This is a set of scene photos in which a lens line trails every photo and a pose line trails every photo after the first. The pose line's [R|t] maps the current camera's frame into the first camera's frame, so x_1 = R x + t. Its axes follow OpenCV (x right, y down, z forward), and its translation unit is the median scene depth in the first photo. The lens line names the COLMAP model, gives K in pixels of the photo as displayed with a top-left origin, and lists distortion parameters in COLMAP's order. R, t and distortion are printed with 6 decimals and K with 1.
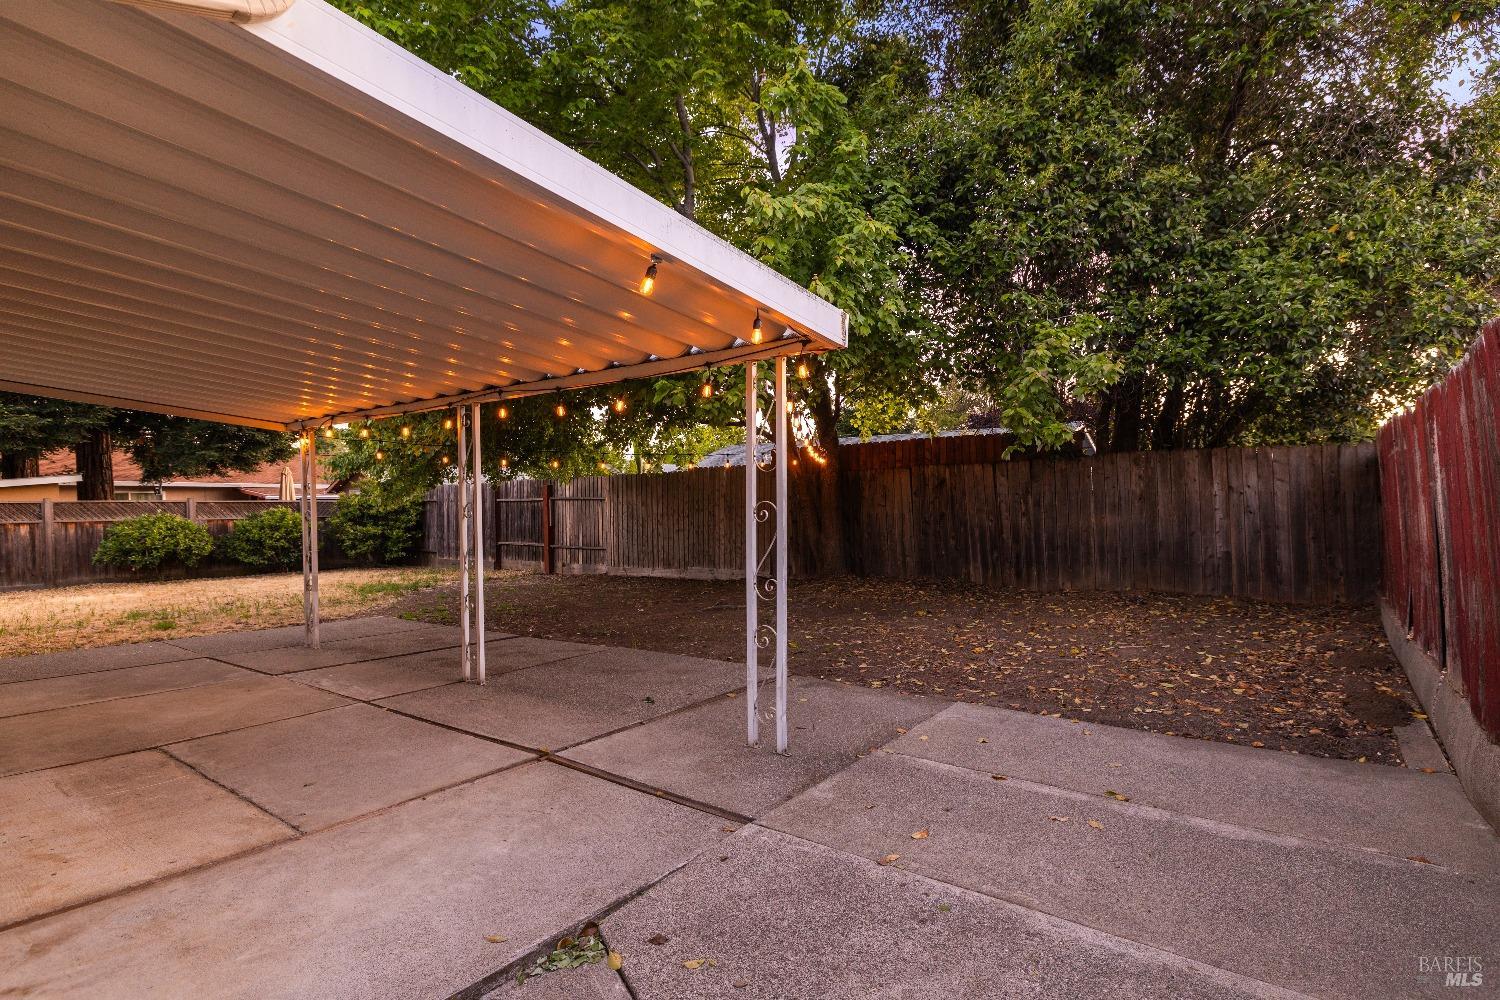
lens RADIAL K [[699.8, 0, 754.4], [0, 699.8, 503.5], [0, 0, 1]] dist [-0.003437, -0.000102]
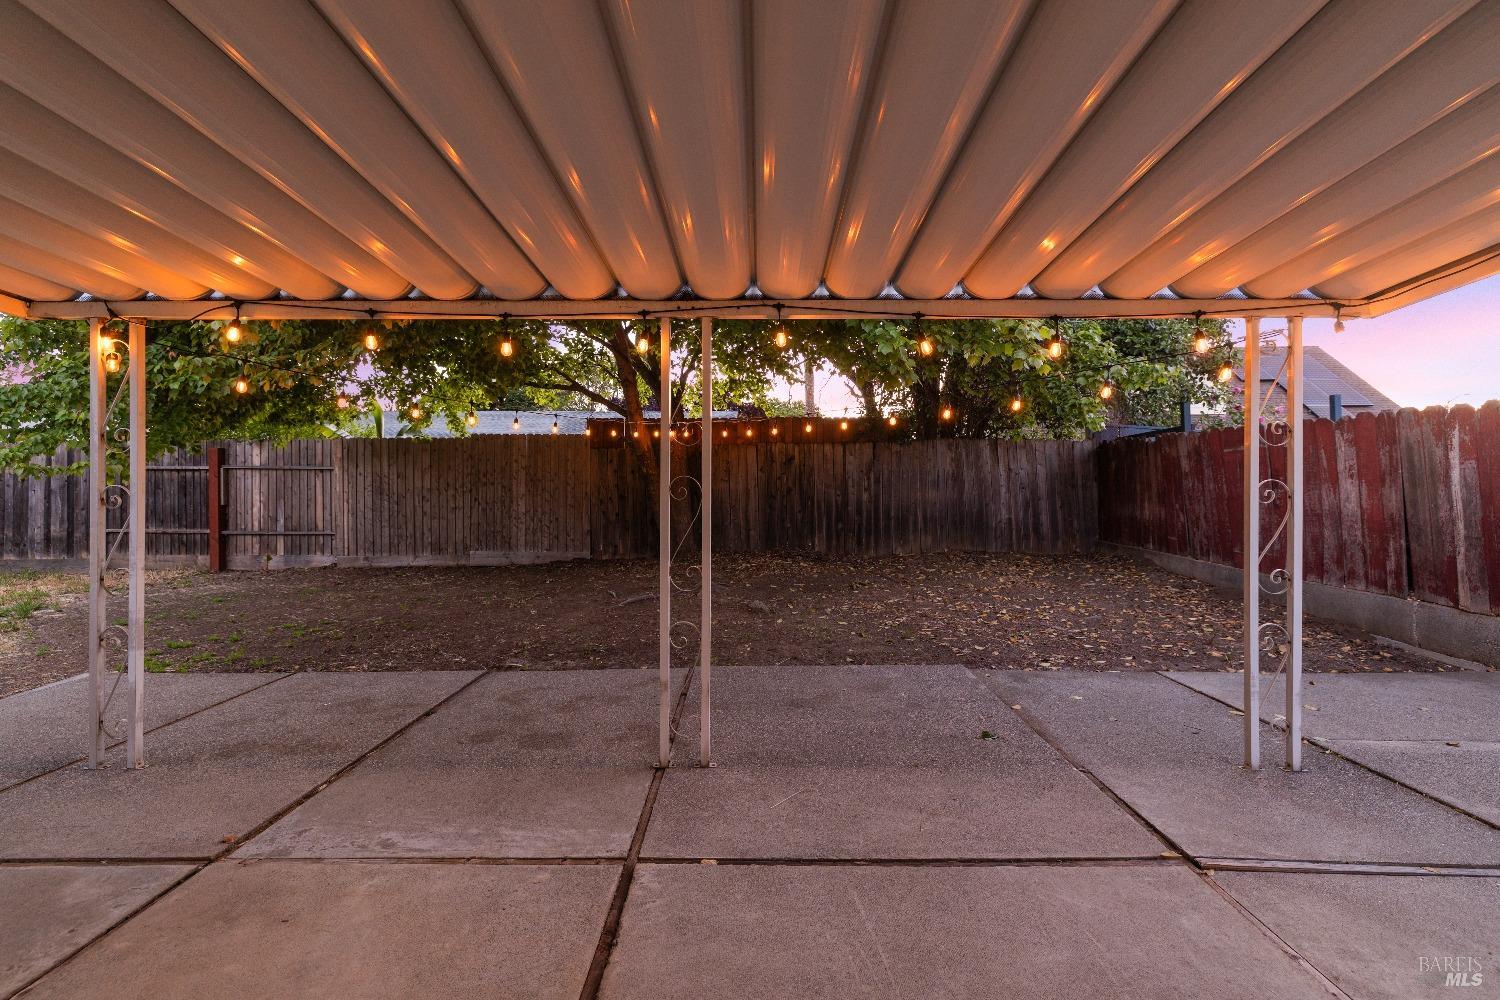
lens RADIAL K [[631.0, 0, 740.4], [0, 631.0, 476.2], [0, 0, 1]] dist [0.009328, 0.000111]
pose [[0.826961, 0.010442, 0.562162, -0.356367], [-0.009960, 0.999943, -0.003921, 0.000160], [-0.562171, -0.002356, 0.827018, 0.266077]]
